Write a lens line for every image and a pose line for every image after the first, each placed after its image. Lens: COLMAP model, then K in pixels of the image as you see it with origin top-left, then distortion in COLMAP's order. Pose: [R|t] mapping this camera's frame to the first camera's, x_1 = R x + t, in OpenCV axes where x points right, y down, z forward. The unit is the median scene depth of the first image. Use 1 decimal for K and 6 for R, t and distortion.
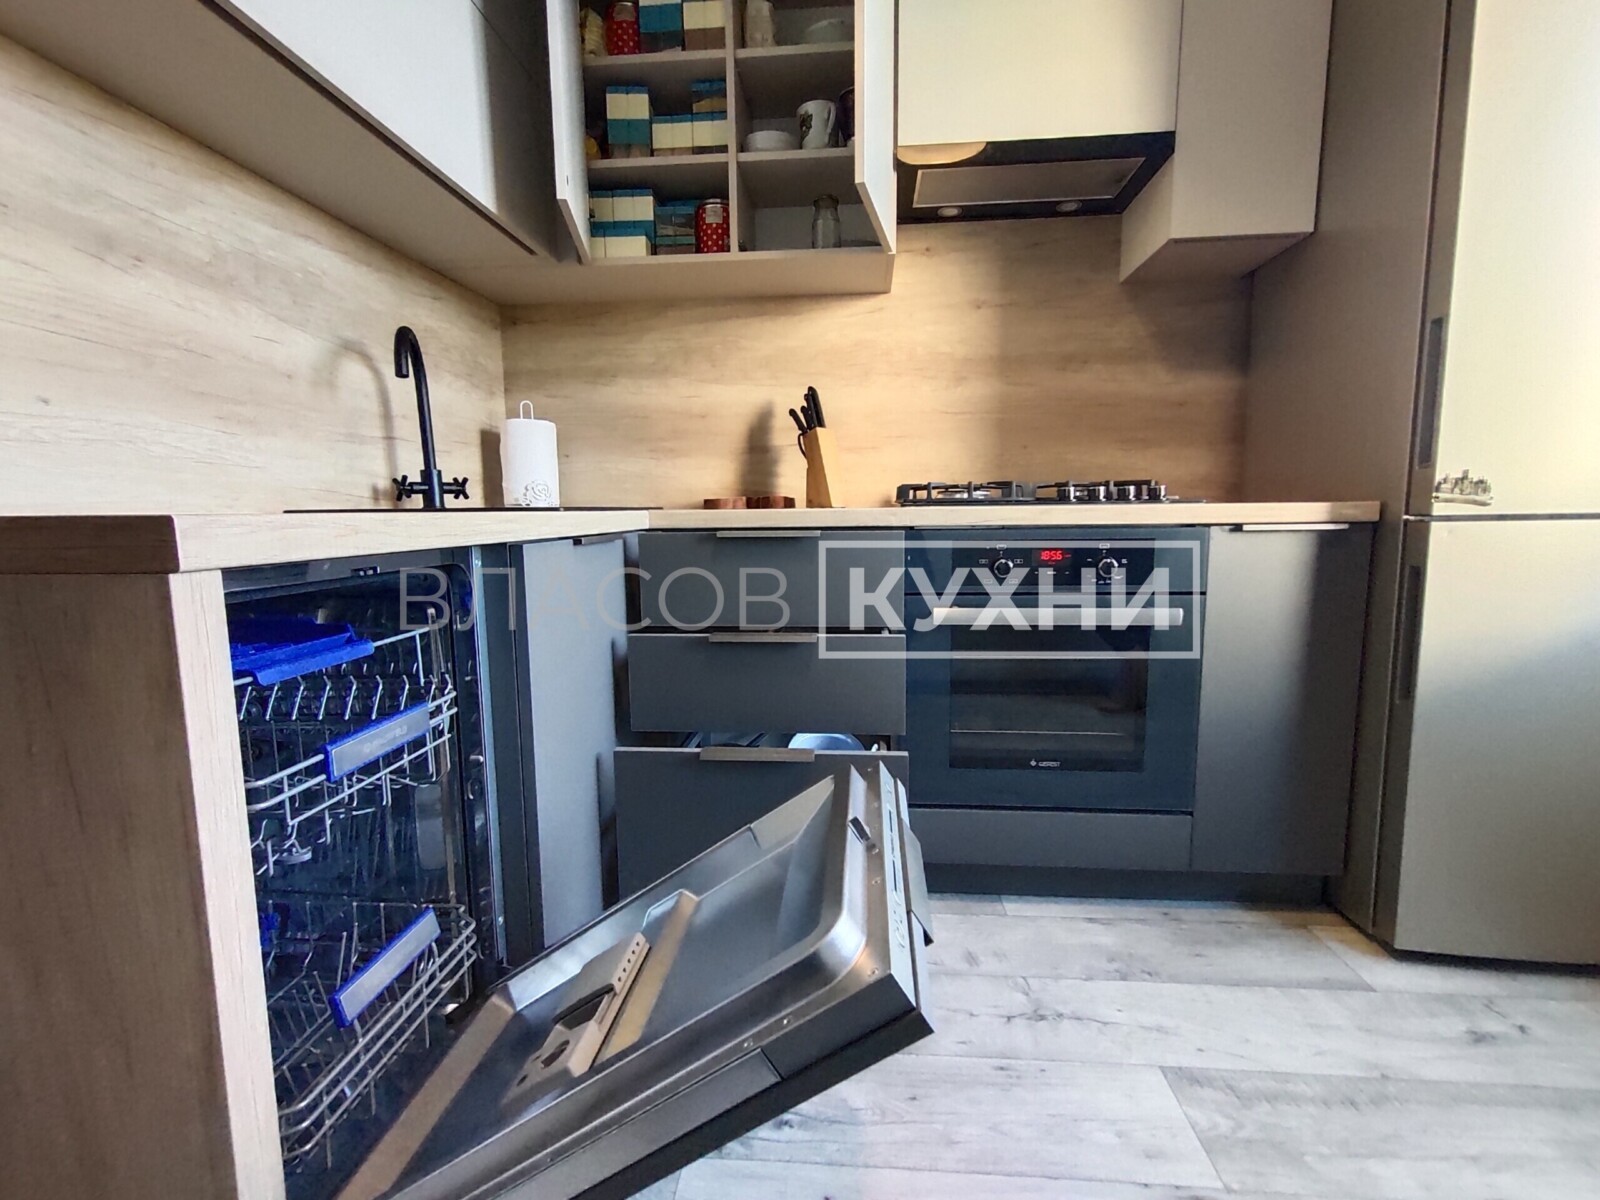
lens RADIAL K [[714.6, 0, 805.5], [0, 714.6, 597.3], [0, 0, 1]] dist [0.014352, -0.002864]
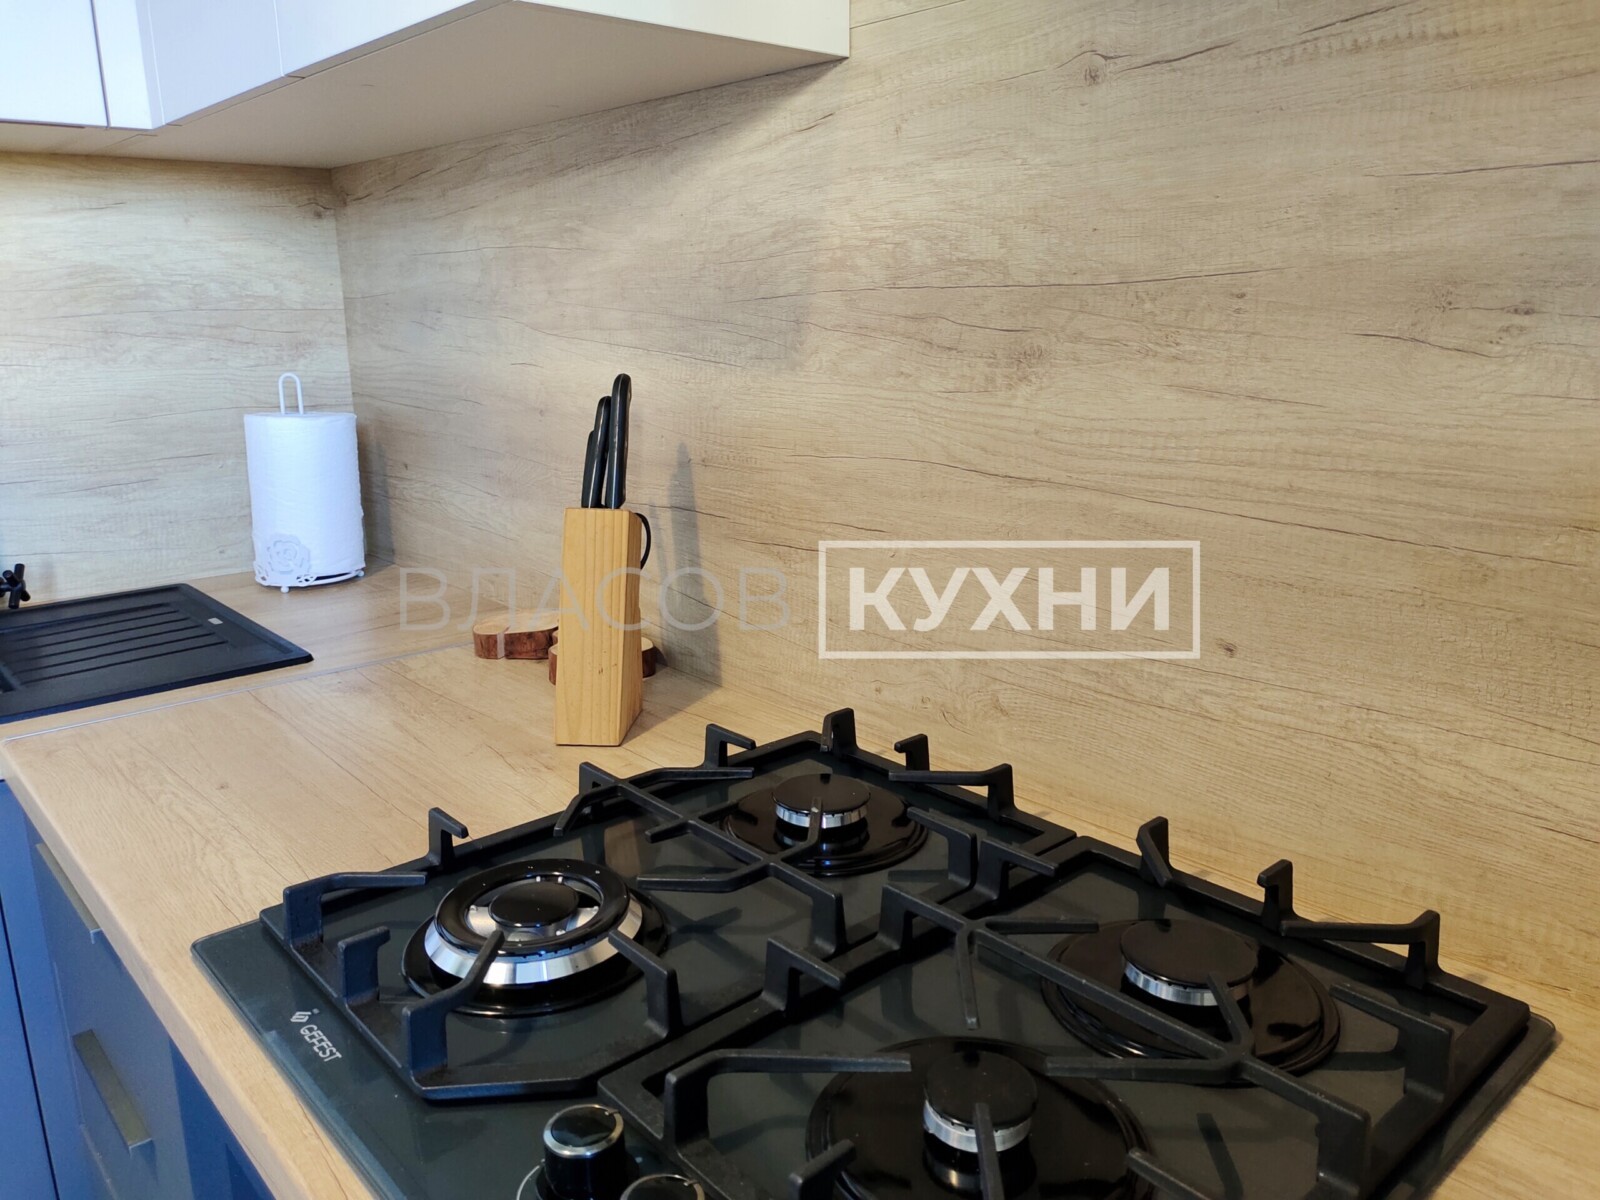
lens RADIAL K [[1197.5, 0, 794.9], [0, 1197.5, 597.8], [0, 0, 1]] dist [0.051765, -0.068314]
pose [[0.720605, 0.172175, -0.671628, 0.554243], [-0.083979, 0.983219, 0.161950, -0.328876], [0.688241, -0.060299, 0.722972, 0.705553]]
